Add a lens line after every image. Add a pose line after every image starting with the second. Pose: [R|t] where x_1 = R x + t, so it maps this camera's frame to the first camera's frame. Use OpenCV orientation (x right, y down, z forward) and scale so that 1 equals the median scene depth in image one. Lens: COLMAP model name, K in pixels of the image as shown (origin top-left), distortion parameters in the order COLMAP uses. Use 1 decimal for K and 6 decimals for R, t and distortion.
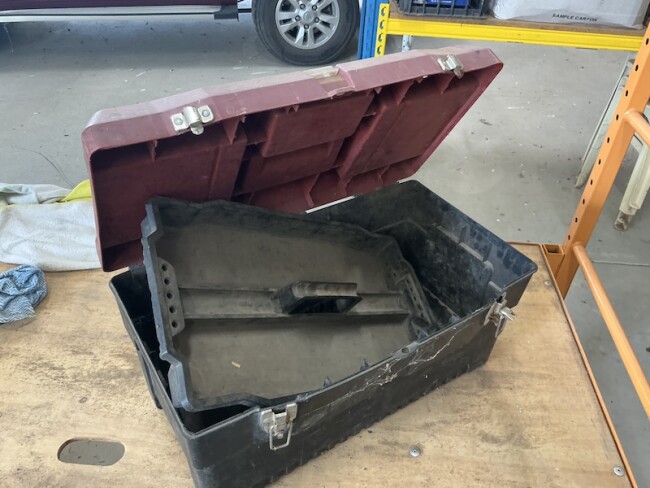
lens RADIAL K [[546.7, 0, 323.8], [0, 546.7, 245.4], [0, 0, 1]] dist [0.045749, -0.082551]
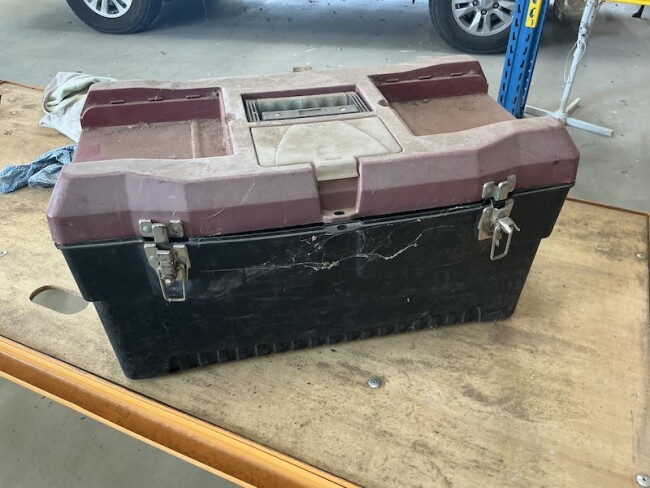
lens RADIAL K [[546.7, 0, 325.5], [0, 546.7, 243.1], [0, 0, 1]] dist [0.045749, -0.082551]
pose [[0.935959, 0.170845, -0.307883, 0.290512], [-0.179972, 0.983671, -0.001270, 0.168402], [0.302639, 0.056599, 0.951423, 0.166251]]
